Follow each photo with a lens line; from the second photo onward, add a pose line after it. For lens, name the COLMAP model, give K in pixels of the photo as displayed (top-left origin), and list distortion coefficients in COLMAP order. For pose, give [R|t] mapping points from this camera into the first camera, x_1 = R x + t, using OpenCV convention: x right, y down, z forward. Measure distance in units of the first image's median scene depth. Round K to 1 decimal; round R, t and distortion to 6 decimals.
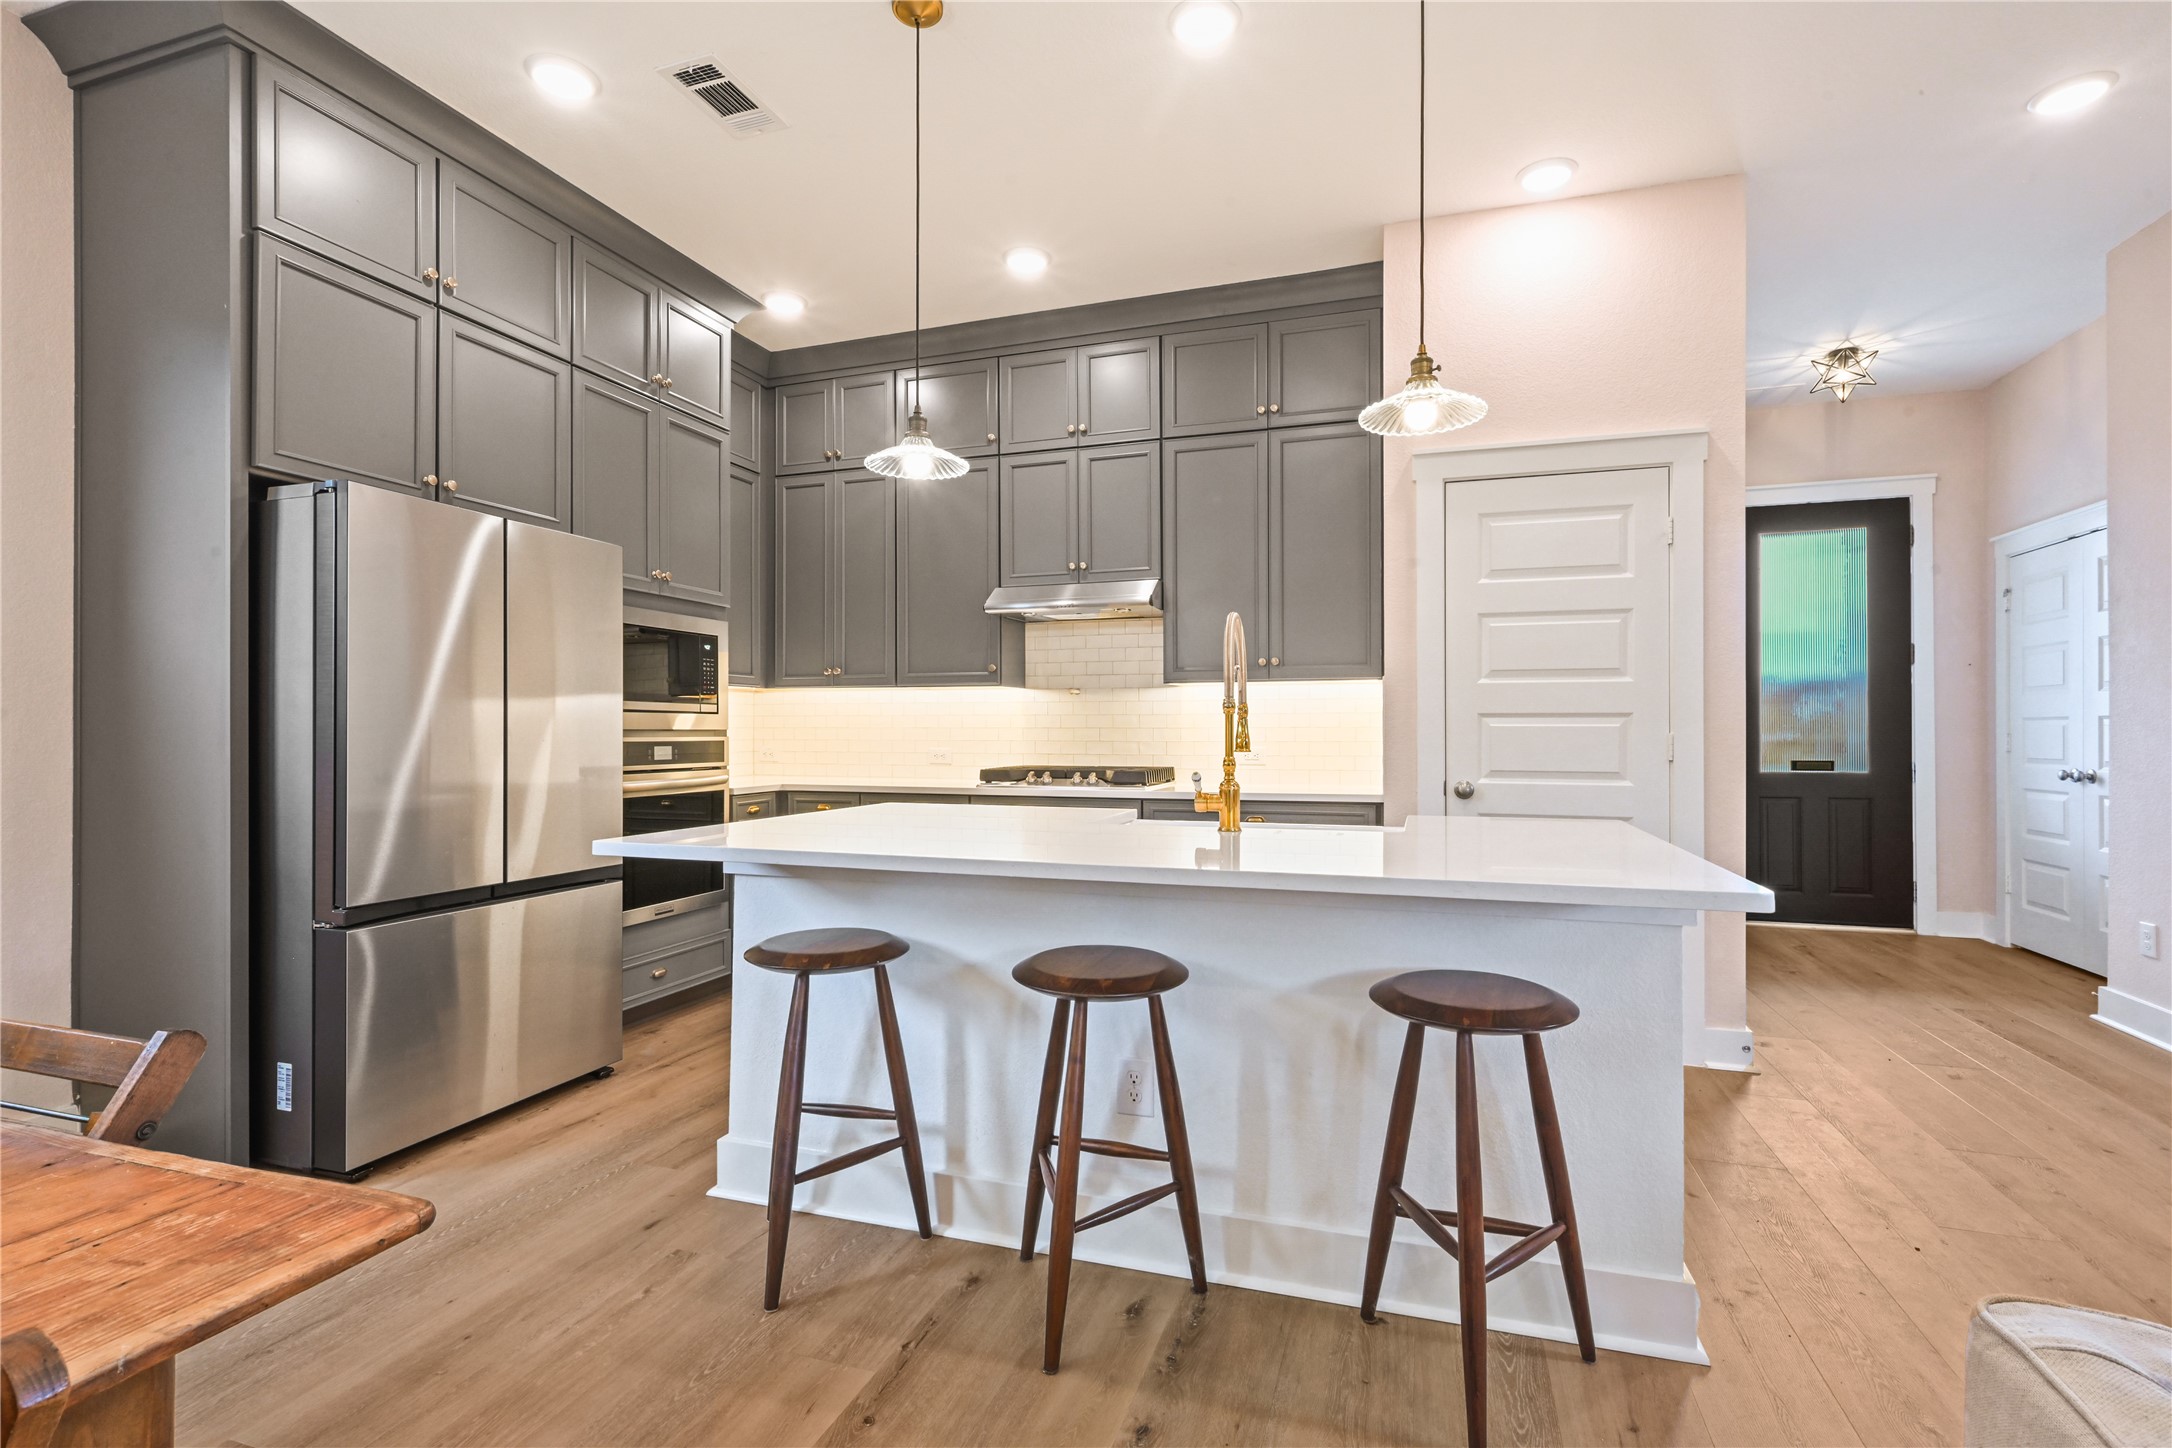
lens RADIAL K [[974.0, 0, 1123.5], [0, 974.0, 727.7], [0, 0, 1]] dist [-0.000533, -0.000012]
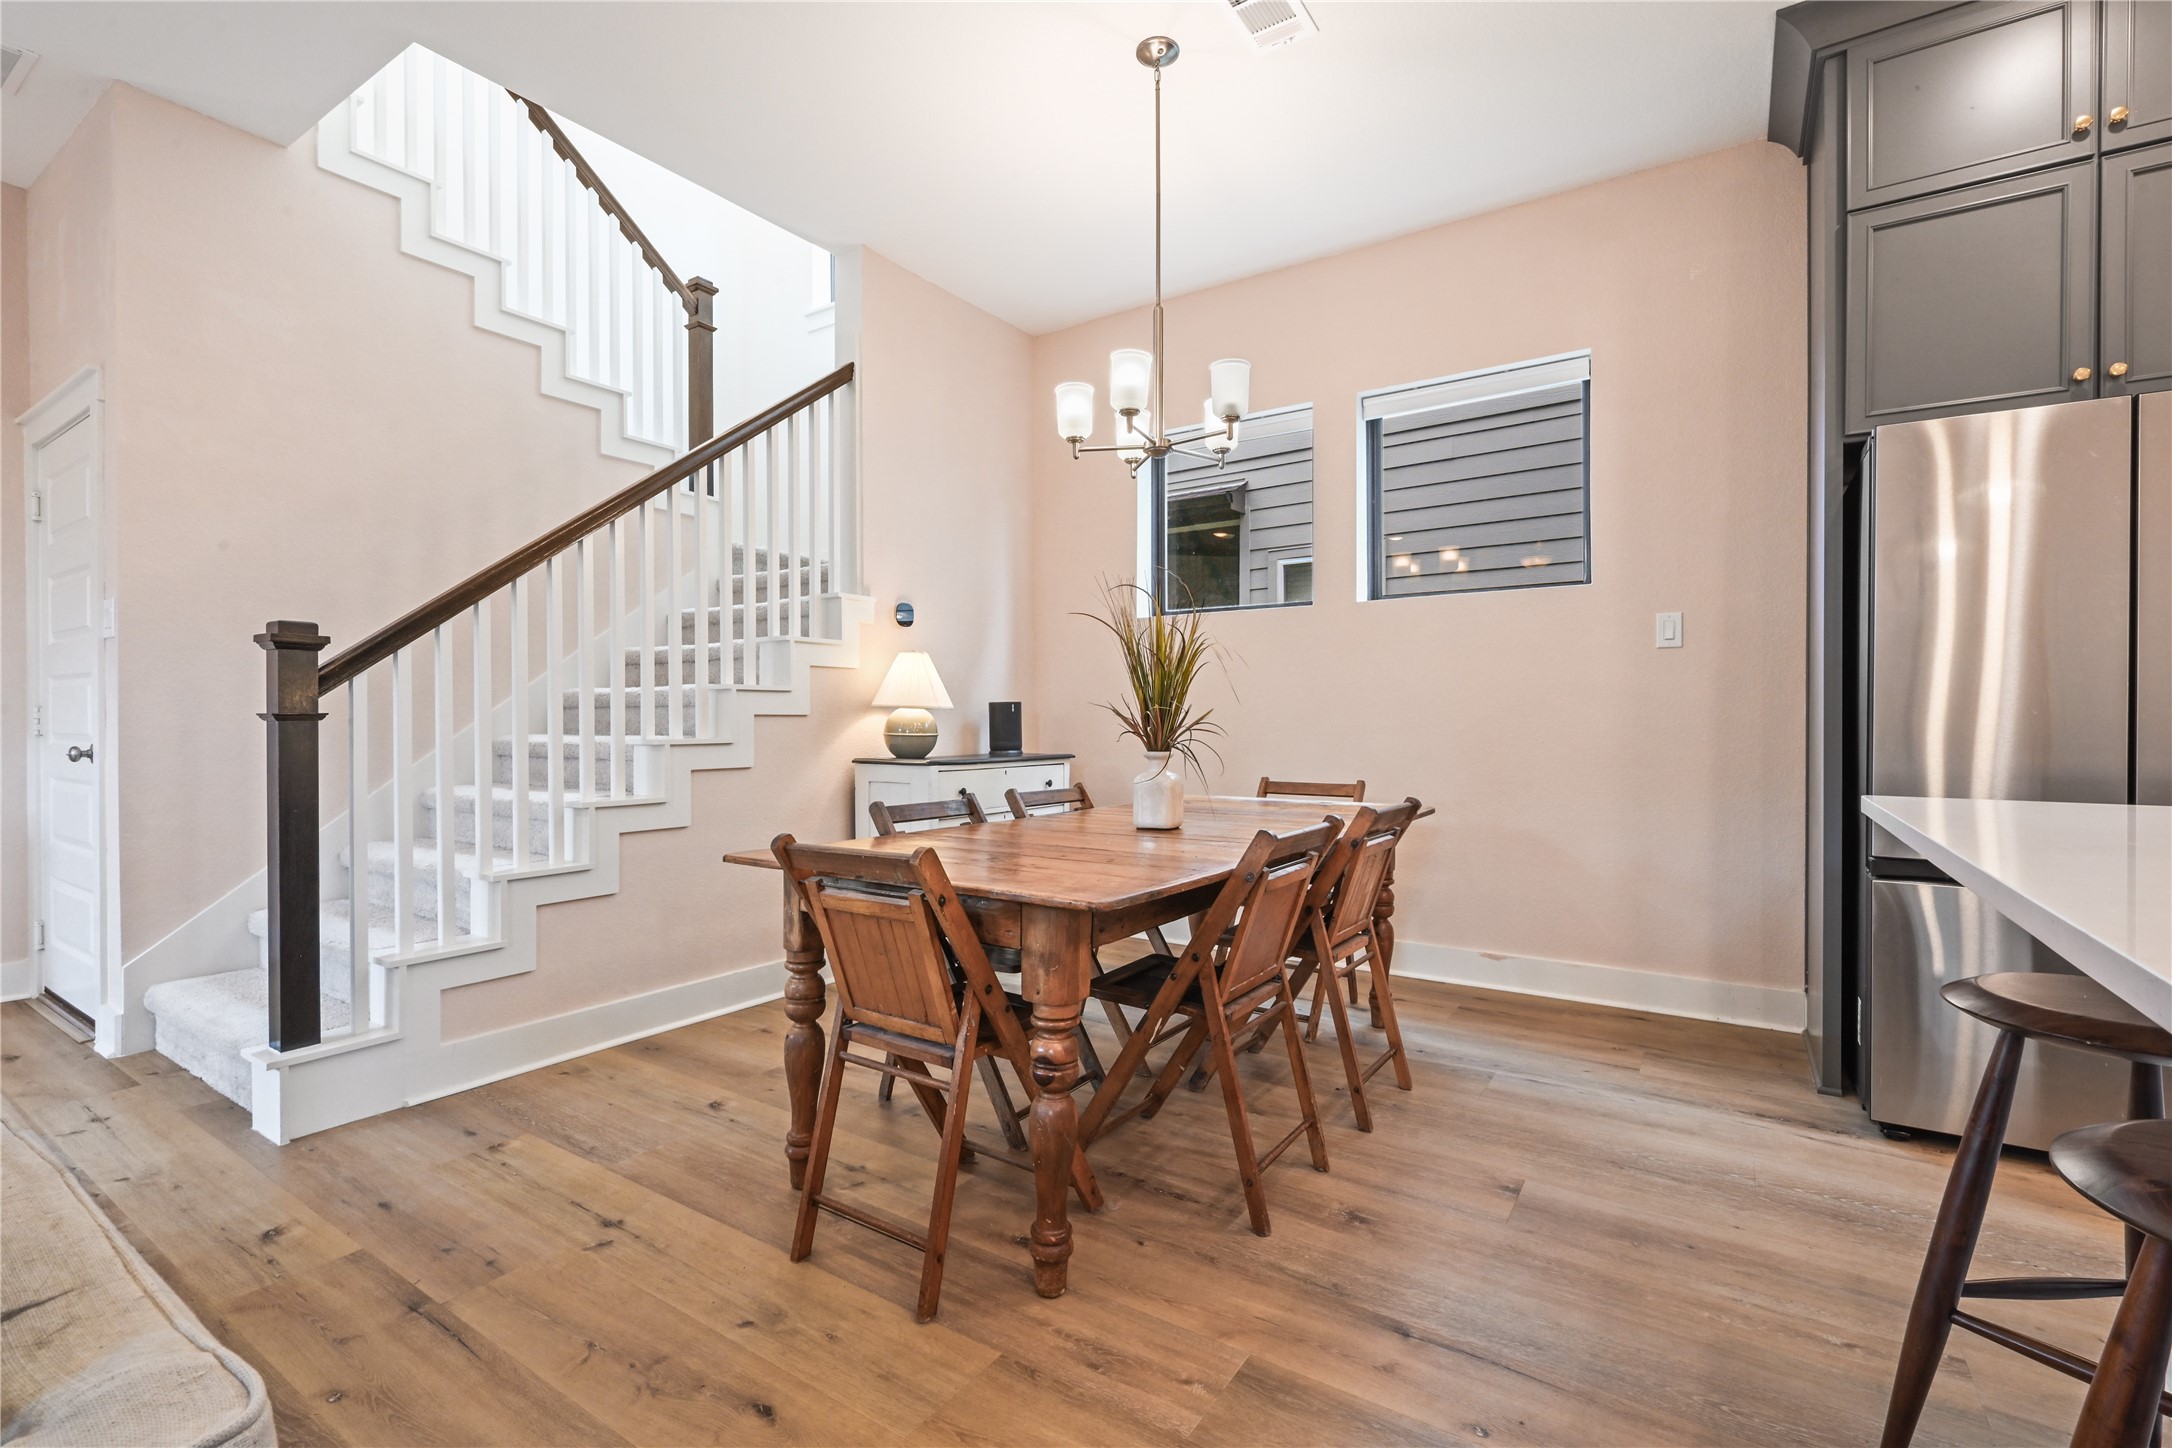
lens RADIAL K [[962.1, 0, 1060.9], [0, 962.1, 723.7], [0, 0, 1]] dist [0.000673, 0.000290]
pose [[-0.296457, 0.004060, -0.955038, 0.245692], [0.004335, 0.999986, 0.002905, 0.026315], [0.955036, -0.003279, -0.296471, 0.313576]]
